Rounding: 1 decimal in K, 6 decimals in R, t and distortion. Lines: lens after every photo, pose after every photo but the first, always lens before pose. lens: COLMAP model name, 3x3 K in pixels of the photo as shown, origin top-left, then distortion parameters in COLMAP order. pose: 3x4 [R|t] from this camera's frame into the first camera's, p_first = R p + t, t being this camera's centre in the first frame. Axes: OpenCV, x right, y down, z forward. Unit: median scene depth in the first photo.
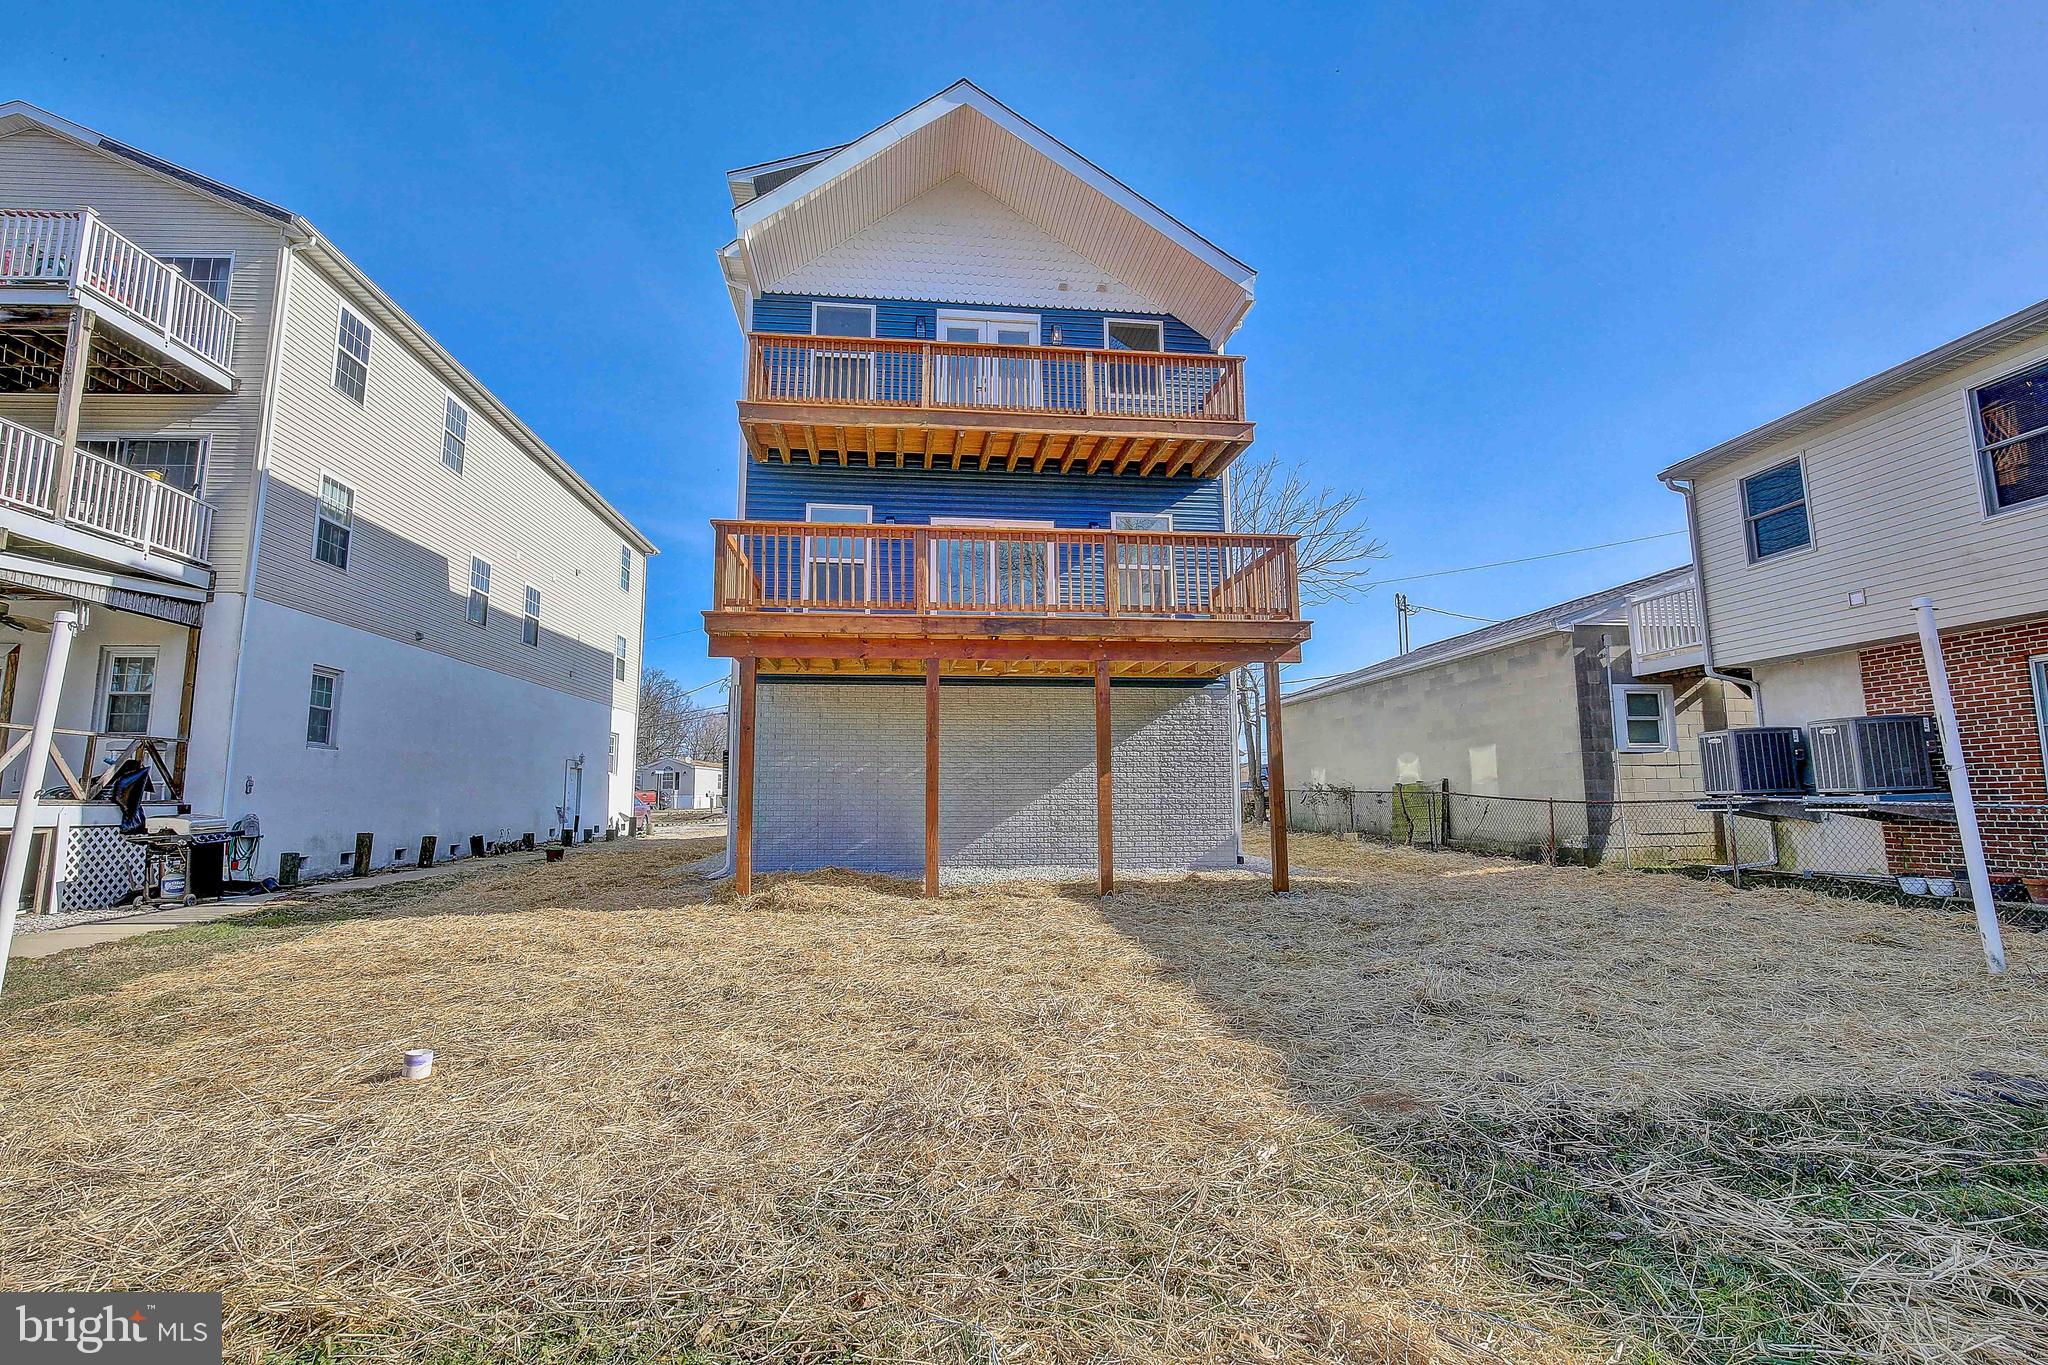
lens RADIAL K [[939.8, 0, 1026.3], [0, 939.8, 675.4], [0, 0, 1]] dist [-0.030839, 0.004880]
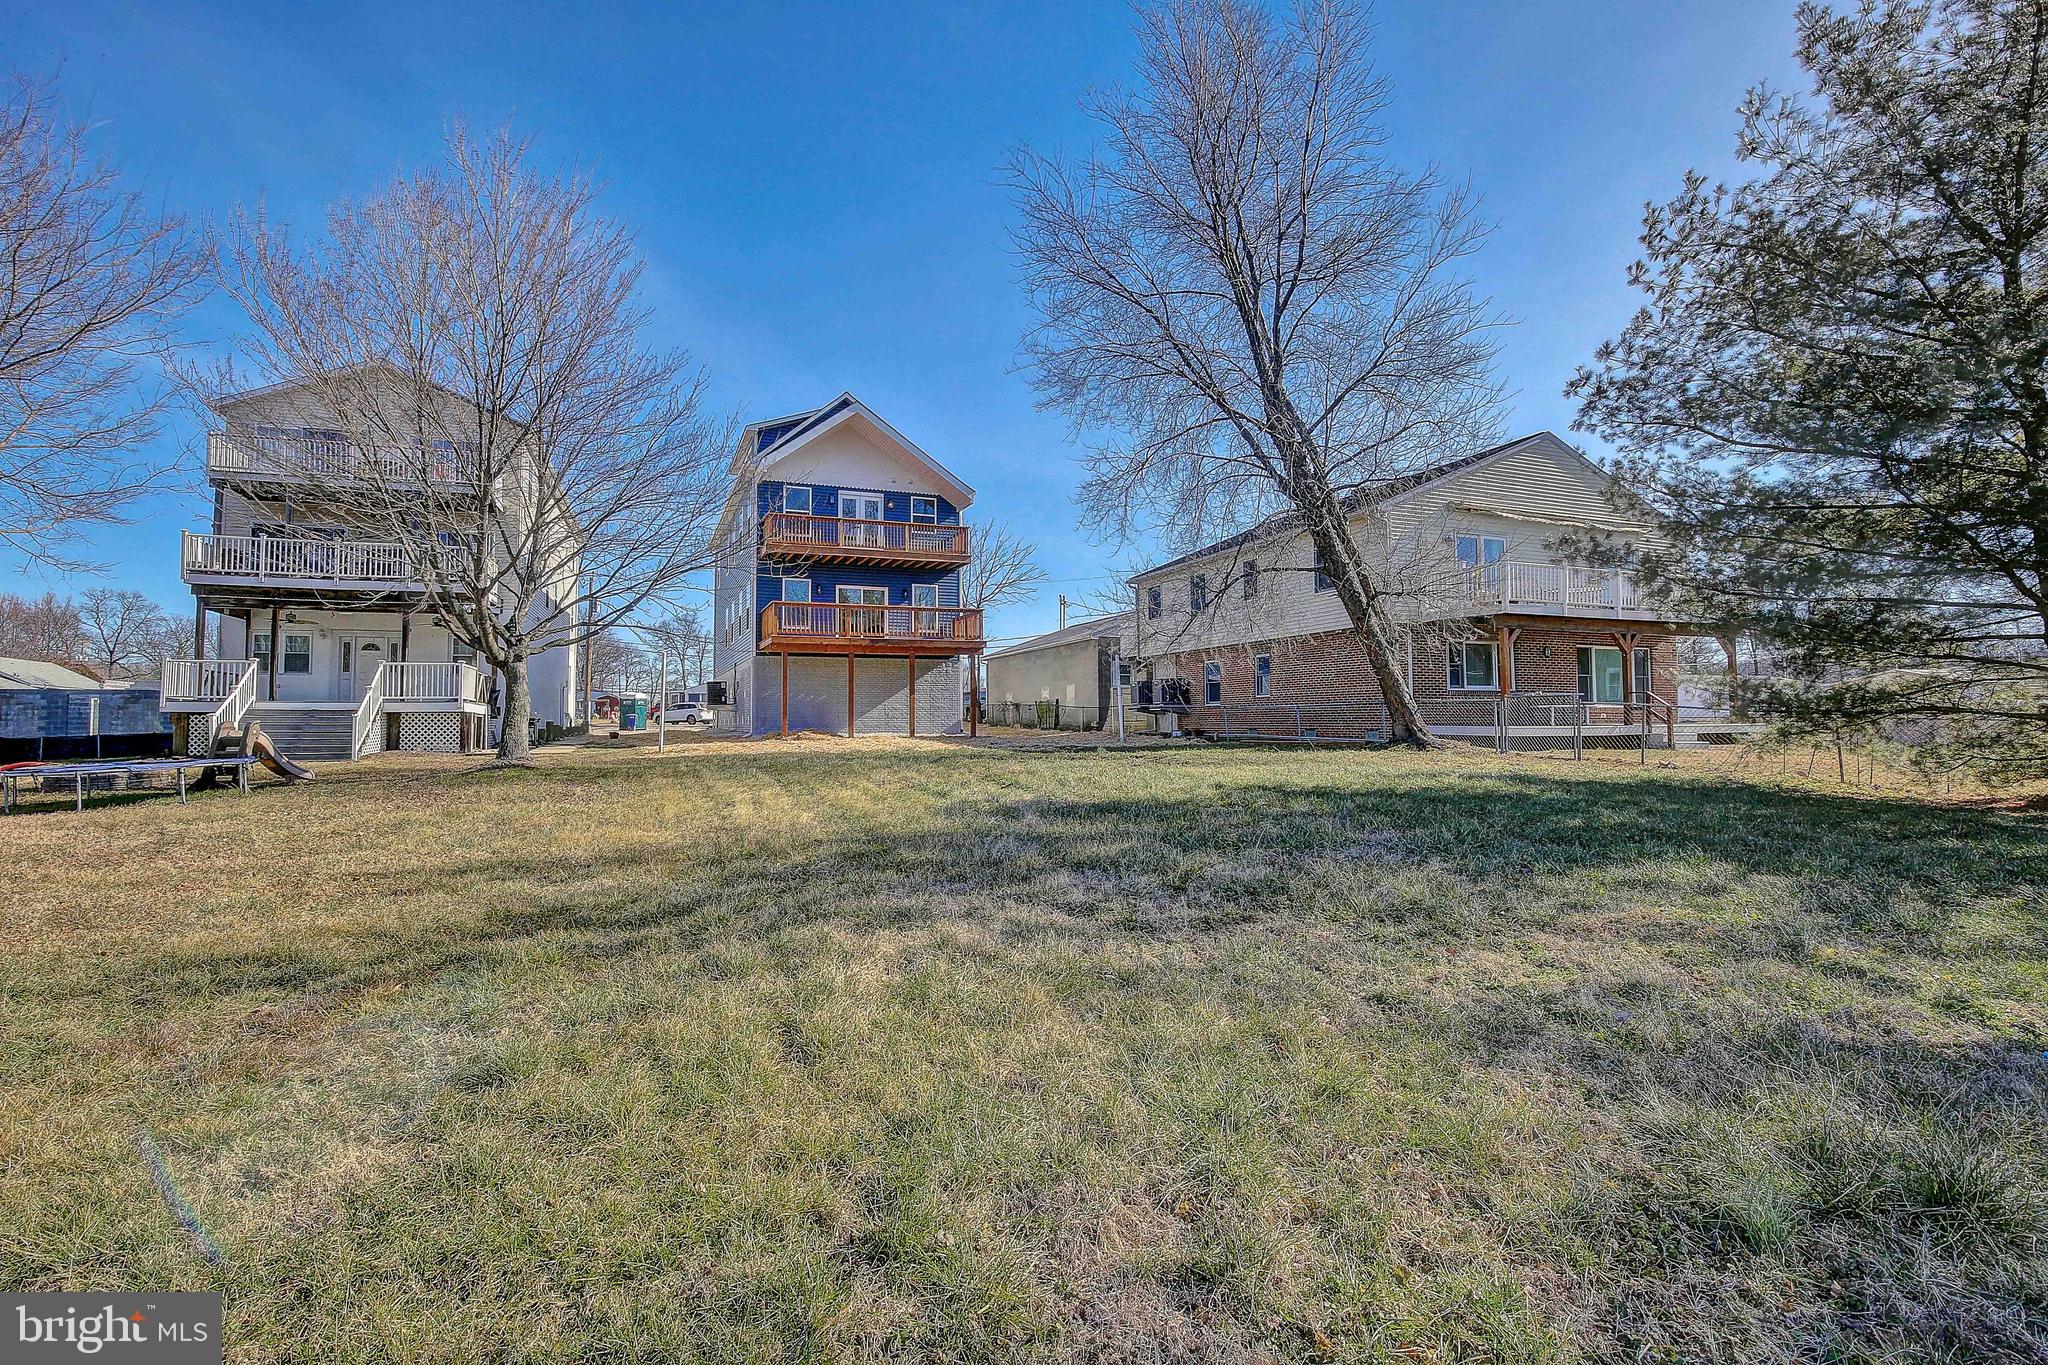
lens RADIAL K [[939.8, 0, 1026.4], [0, 939.8, 683.0], [0, 0, 1]] dist [-0.030839, 0.004880]
pose [[0.965904, 0.013375, 0.258553, -0.244789], [-0.036759, 0.995632, 0.085820, -0.144695], [-0.256276, -0.092398, 0.962177, -1.416594]]
